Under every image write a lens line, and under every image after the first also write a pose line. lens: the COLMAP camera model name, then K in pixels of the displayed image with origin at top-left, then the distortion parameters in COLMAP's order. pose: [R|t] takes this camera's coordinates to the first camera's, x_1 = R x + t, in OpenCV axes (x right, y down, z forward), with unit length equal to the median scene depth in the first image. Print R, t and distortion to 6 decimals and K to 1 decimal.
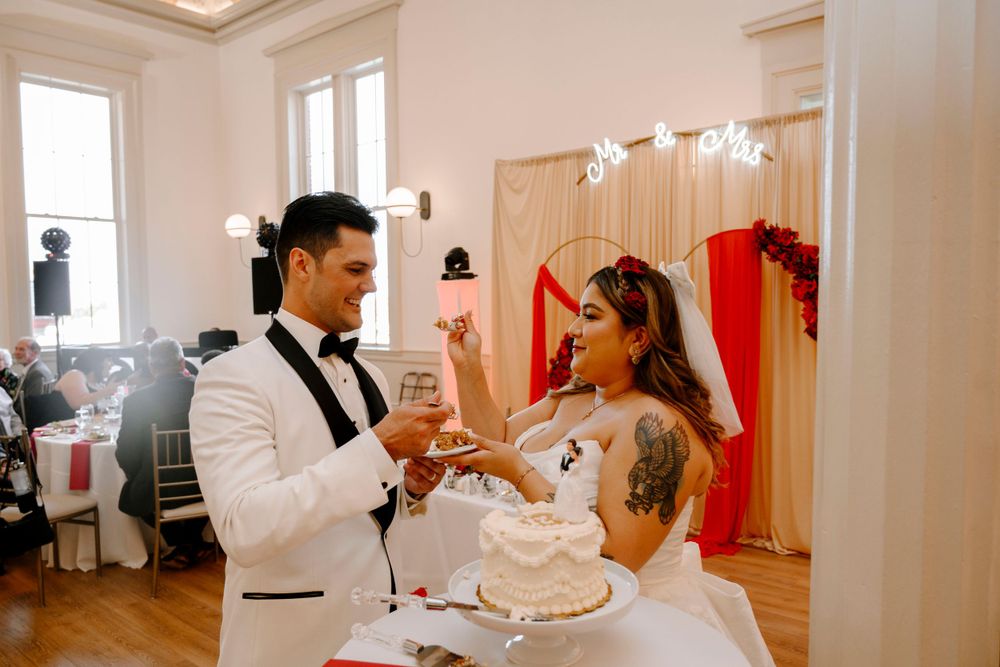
lens RADIAL K [[746.9, 0, 500.3], [0, 746.9, 336.8], [0, 0, 1]] dist [-0.004308, 0.004640]
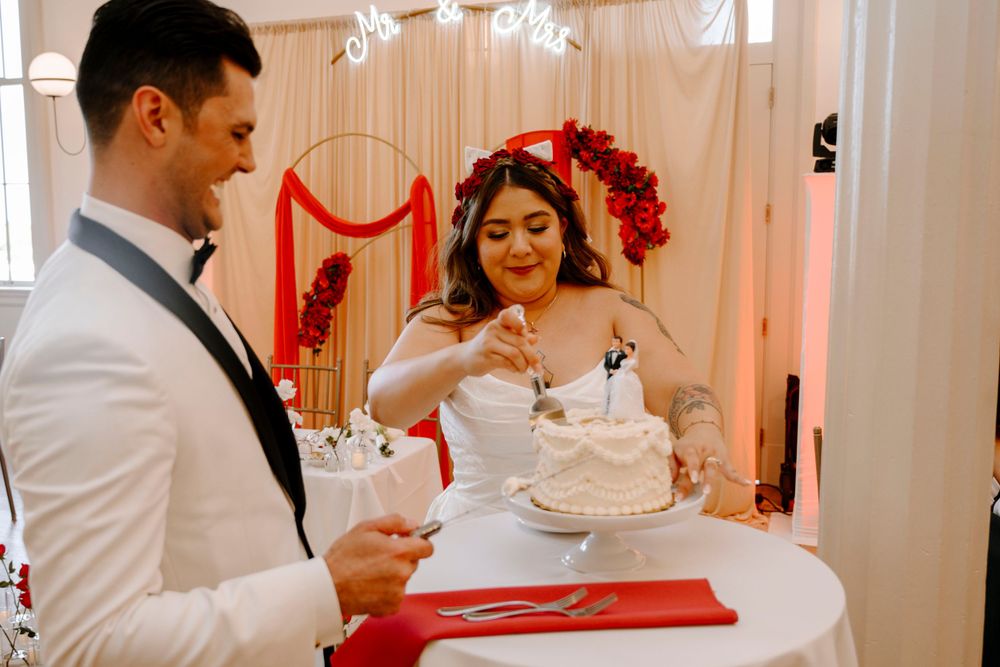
lens RADIAL K [[987.6, 0, 504.5], [0, 987.6, 333.8], [0, 0, 1]] dist [0.002258, 0.007226]
pose [[0.934756, -0.032994, 0.353755, -0.107521], [0.012358, 0.998096, 0.060437, 0.013367], [-0.355075, -0.052122, 0.933384, -0.019489]]
